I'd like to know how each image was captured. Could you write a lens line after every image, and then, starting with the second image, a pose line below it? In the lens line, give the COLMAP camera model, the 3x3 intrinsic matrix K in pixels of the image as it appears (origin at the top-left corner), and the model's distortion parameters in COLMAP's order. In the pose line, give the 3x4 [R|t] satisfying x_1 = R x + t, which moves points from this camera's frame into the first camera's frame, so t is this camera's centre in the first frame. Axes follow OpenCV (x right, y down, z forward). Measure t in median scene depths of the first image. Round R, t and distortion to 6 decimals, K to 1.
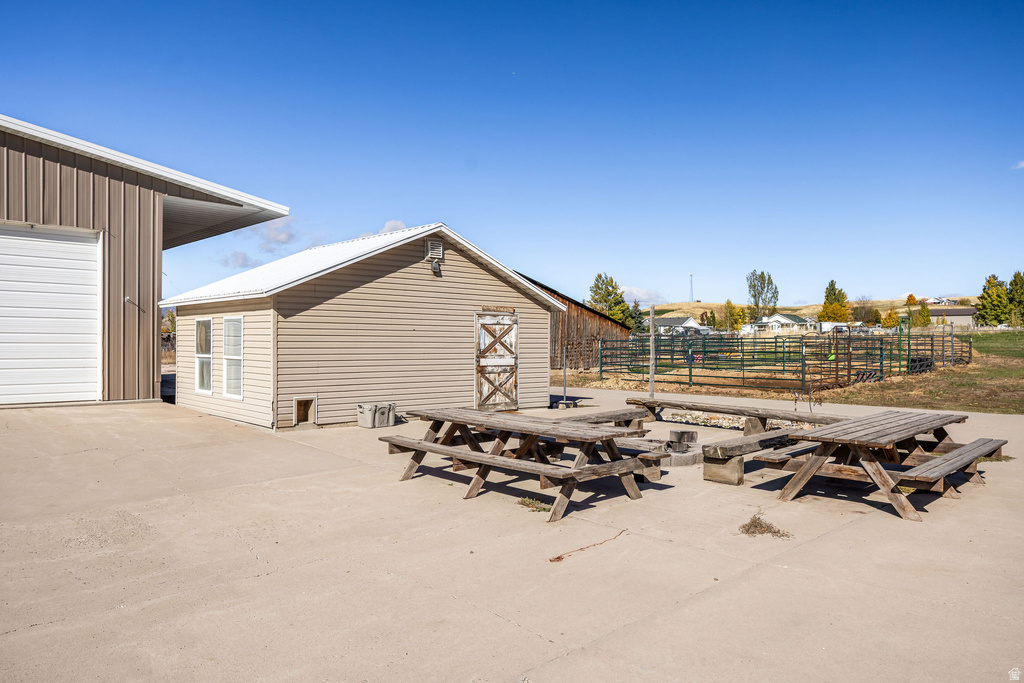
lens RADIAL K [[707.3, 0, 512.0], [0, 707.3, 341.5], [0, 0, 1]] dist [0.000068, 0.000849]
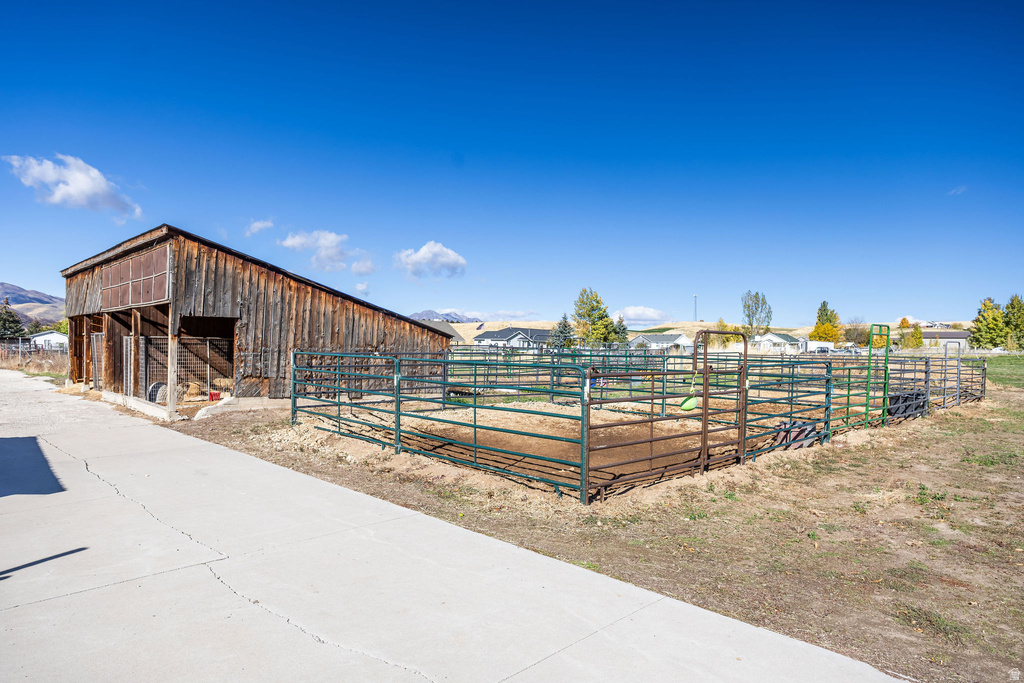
lens RADIAL K [[622.5, 0, 512.0], [0, 622.5, 341.5], [0, 0, 1]] dist [-0.003304, -0.002111]
pose [[0.998493, 0.022087, -0.050241, 0.067209], [-0.023085, 0.999545, -0.019388, -0.000925], [0.049790, 0.020519, 0.998549, 0.113916]]
